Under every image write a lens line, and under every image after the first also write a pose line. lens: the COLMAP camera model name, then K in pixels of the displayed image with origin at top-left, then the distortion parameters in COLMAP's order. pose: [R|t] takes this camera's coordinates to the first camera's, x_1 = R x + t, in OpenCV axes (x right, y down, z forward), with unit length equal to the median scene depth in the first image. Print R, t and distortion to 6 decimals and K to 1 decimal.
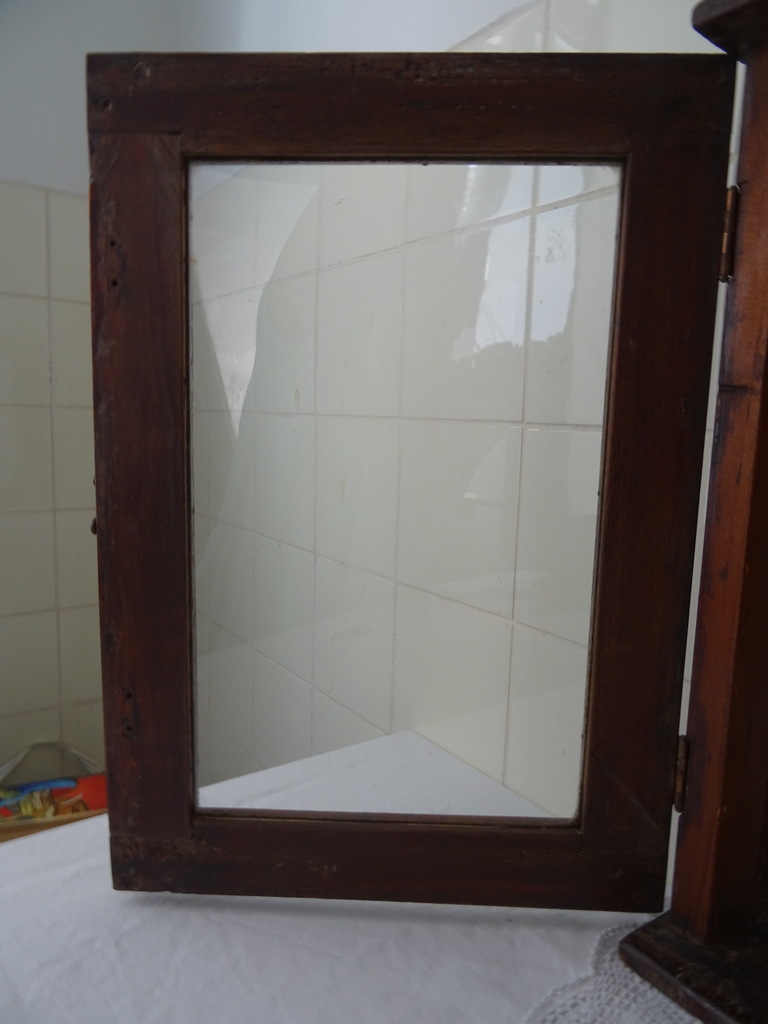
lens RADIAL K [[731.8, 0, 386.0], [0, 731.8, 511.7], [0, 0, 1]] dist [-0.008773, -0.003898]
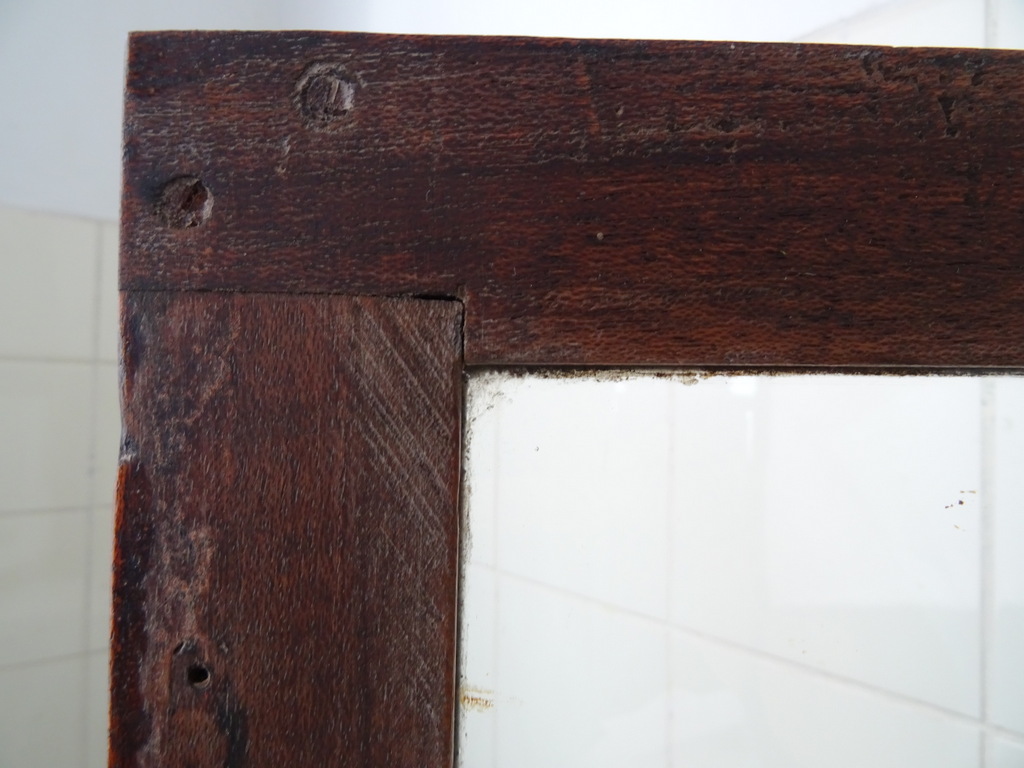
lens RADIAL K [[724.5, 0, 517.3], [0, 724.5, 384.2], [0, 0, 1]] dist [-0.004966, -0.007210]
pose [[0.997338, -0.011922, 0.071942, -0.280071], [0.023117, 0.987350, -0.156864, -0.441878], [-0.069162, 0.158109, 0.984996, 0.726670]]
